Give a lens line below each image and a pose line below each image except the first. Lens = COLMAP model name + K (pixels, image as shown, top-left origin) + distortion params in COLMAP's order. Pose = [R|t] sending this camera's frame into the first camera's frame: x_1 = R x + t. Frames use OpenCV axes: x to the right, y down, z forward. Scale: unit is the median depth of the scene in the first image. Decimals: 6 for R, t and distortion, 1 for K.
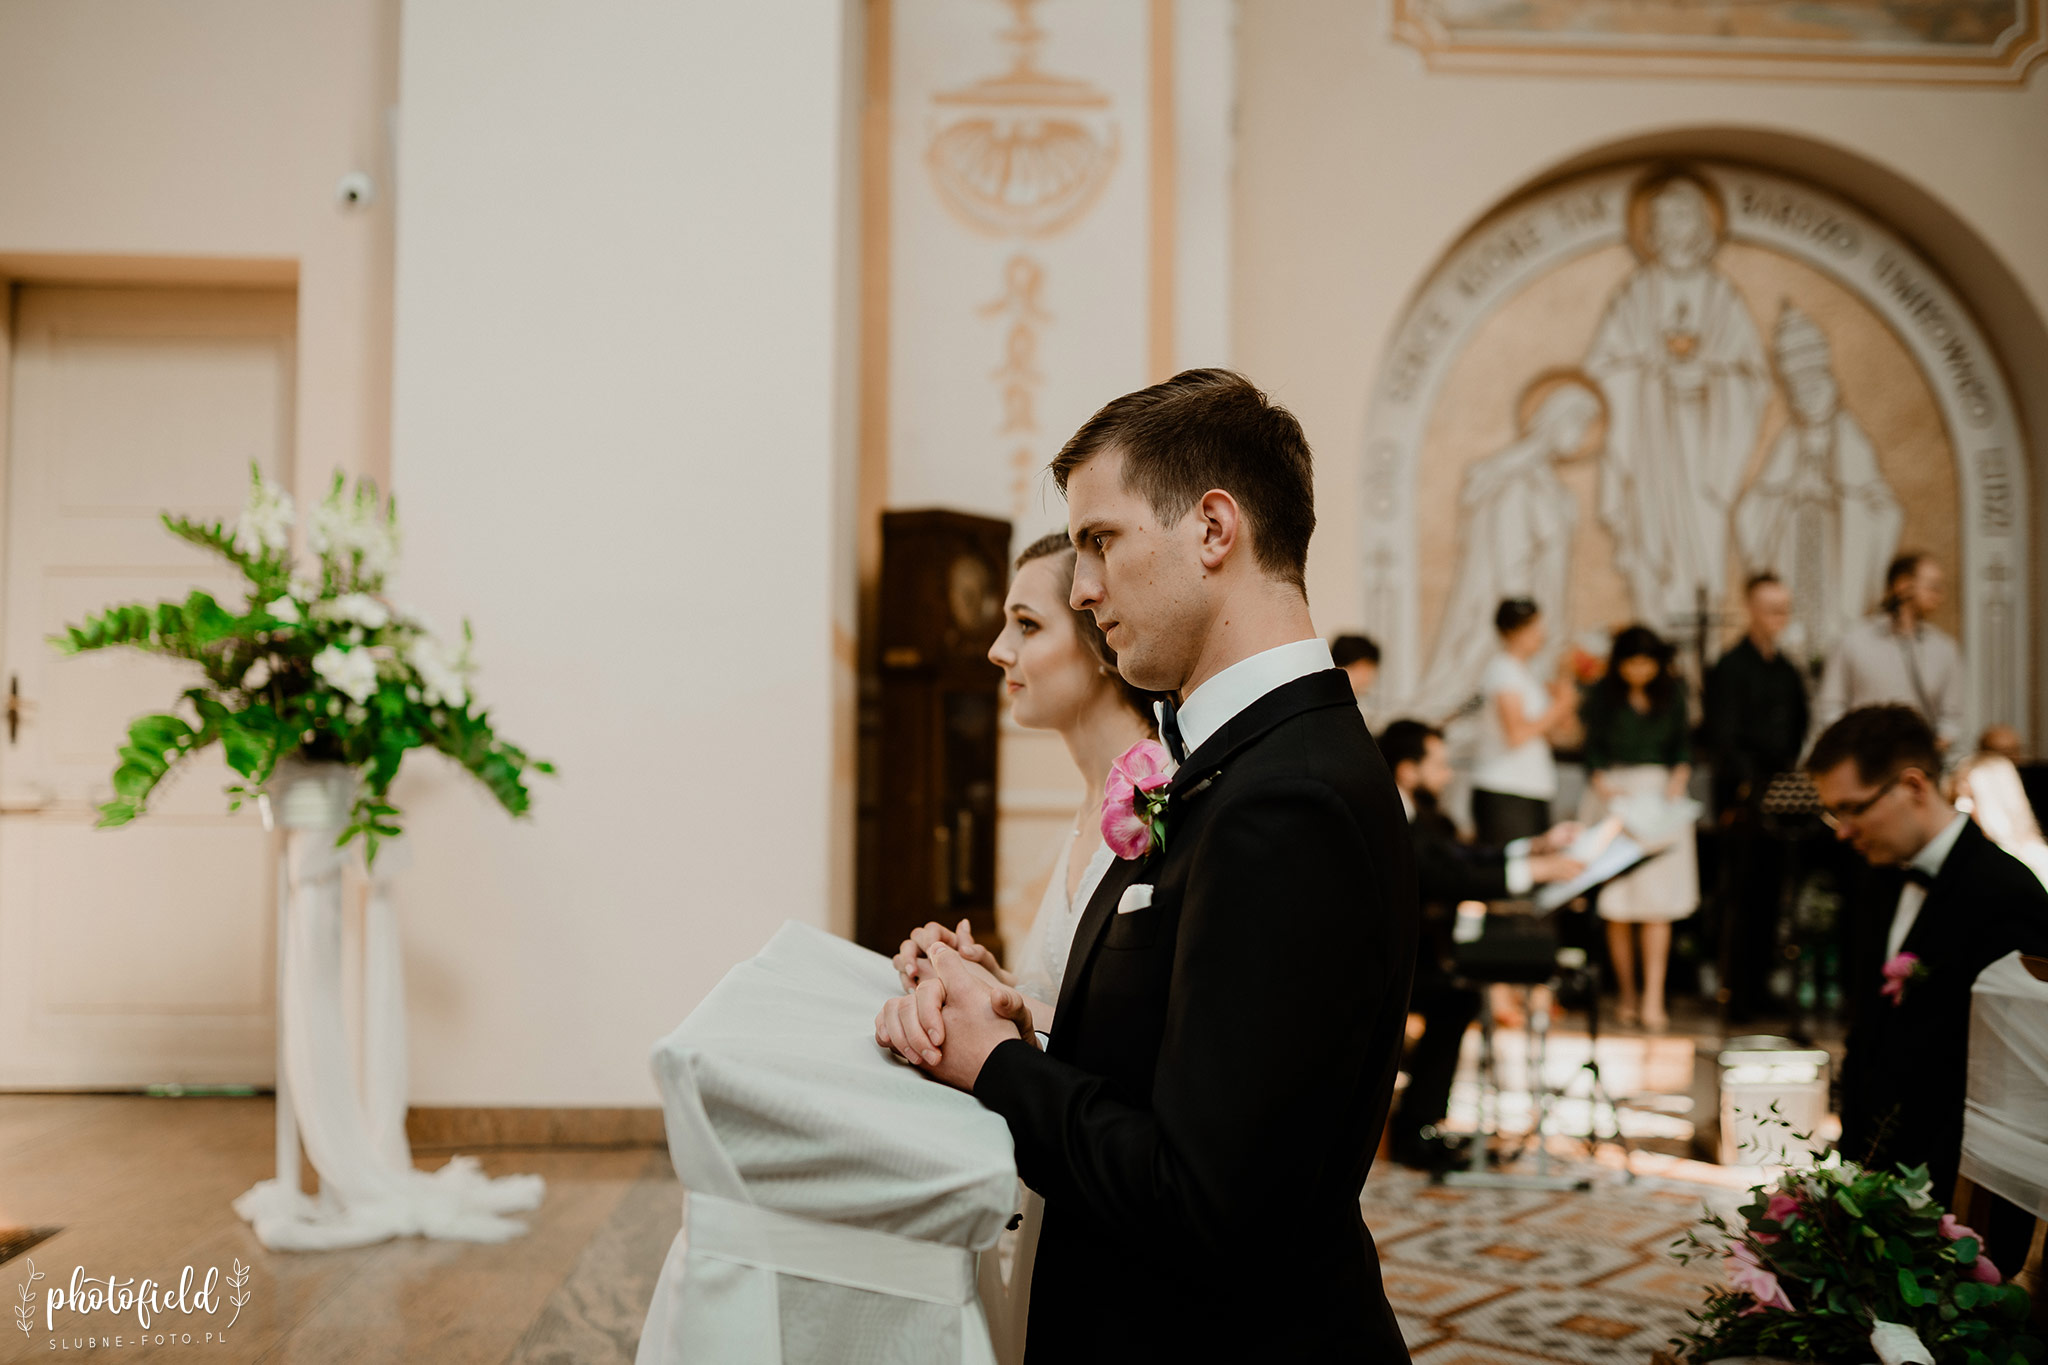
lens RADIAL K [[2018.9, 0, 1029.6], [0, 2018.9, 658.3], [0, 0, 1]] dist [-0.072714, 0.110120]
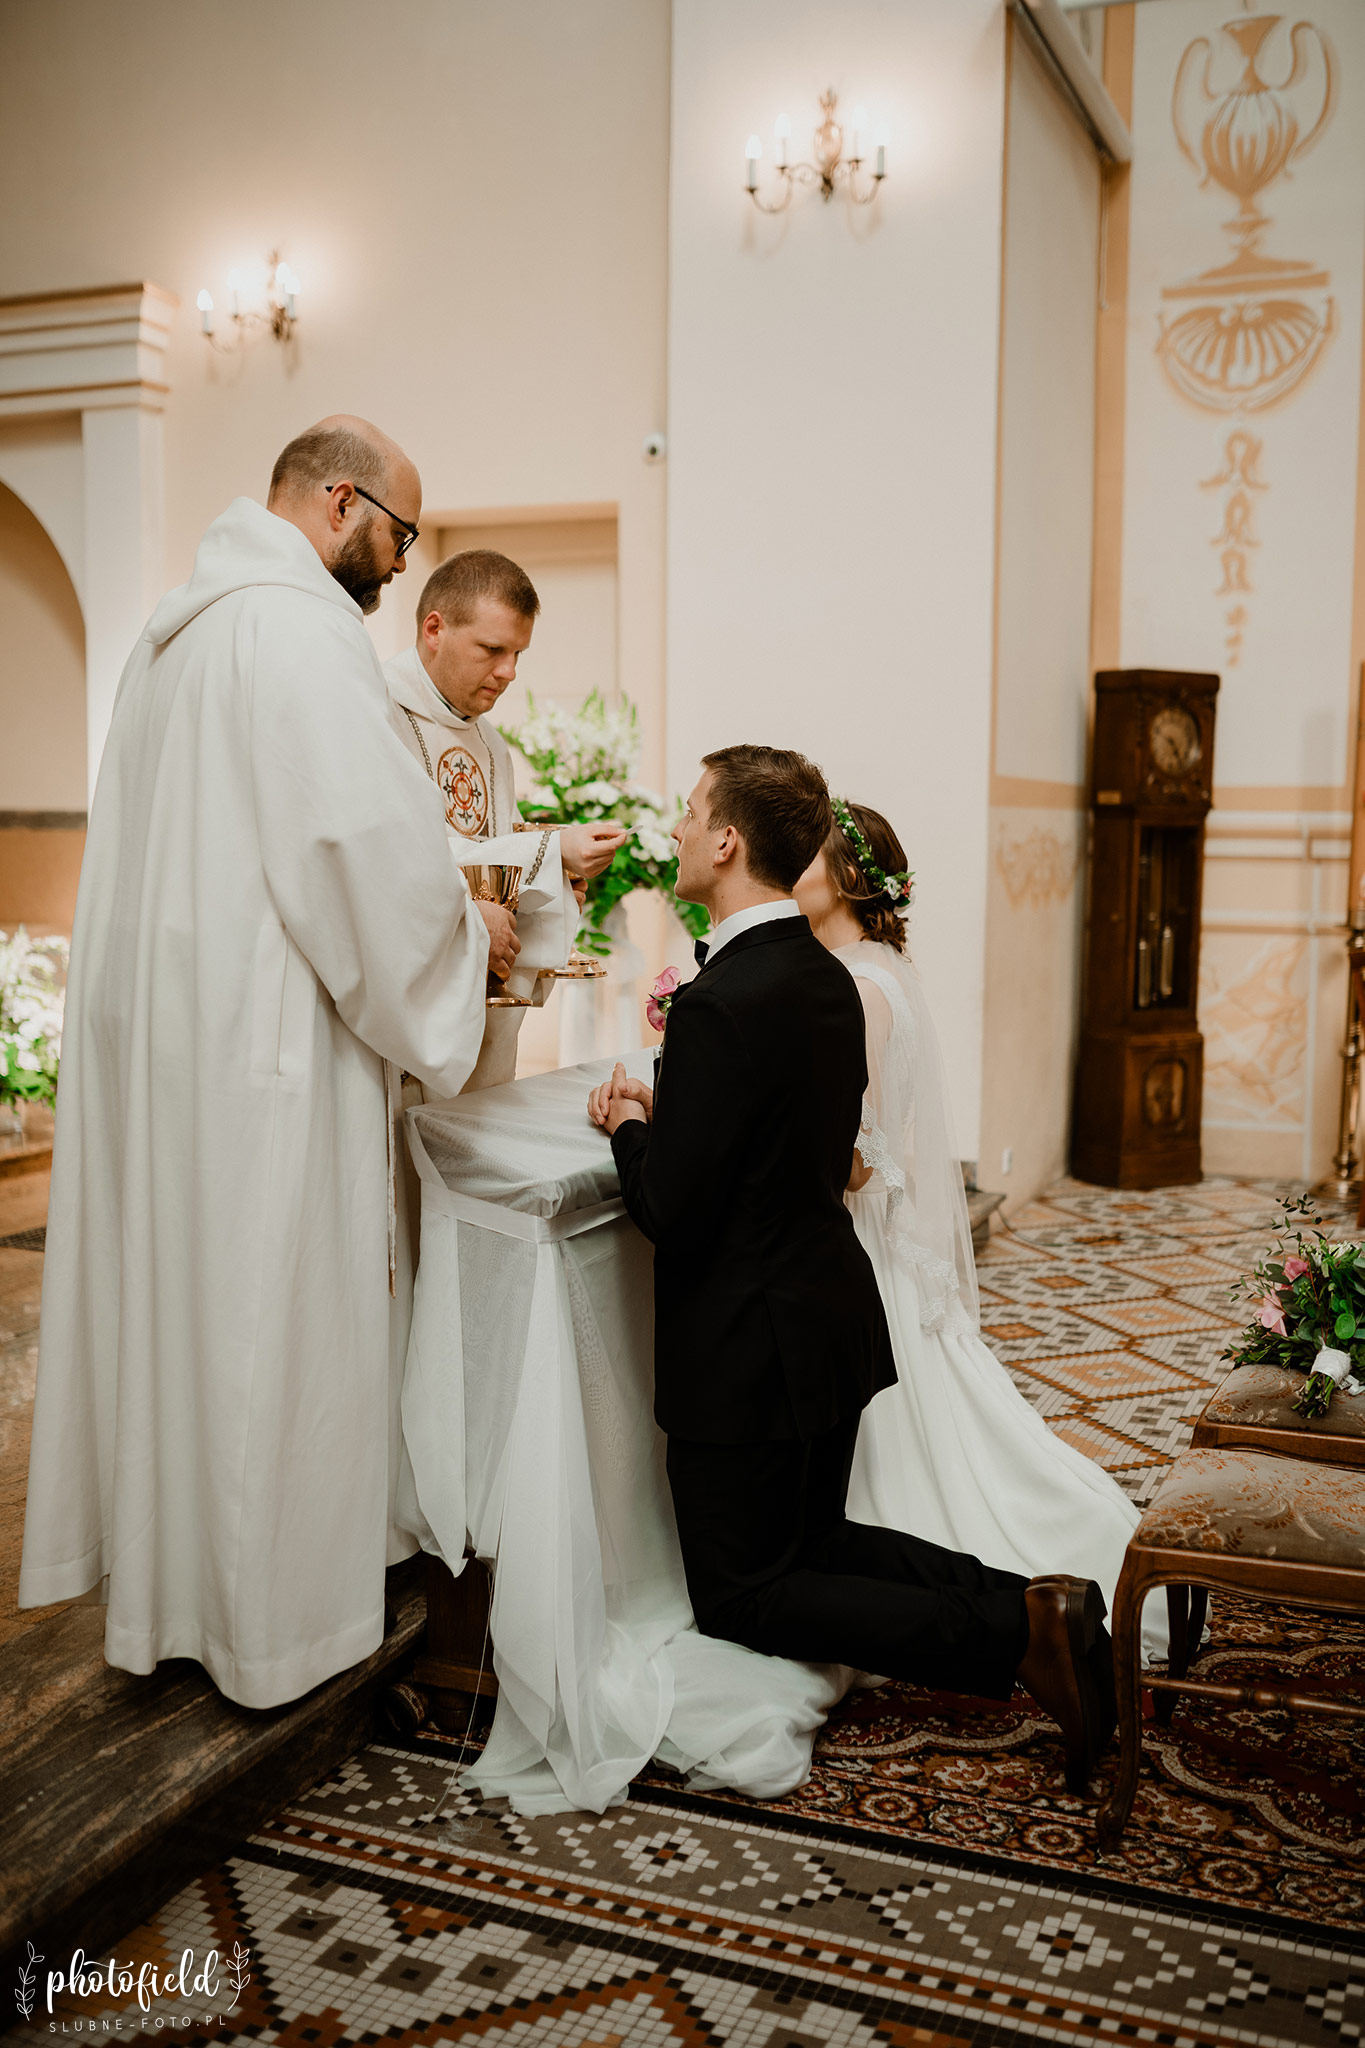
lens RADIAL K [[1952.3, 0, 703.6], [0, 1952.3, 998.3], [0, 0, 1]] dist [-0.034741, 0.012351]
pose [[0.908852, 0.038132, -0.415372, 0.183512], [0.018947, 0.991011, 0.132435, -0.036333], [0.416688, -0.128233, 0.899960, -0.134734]]
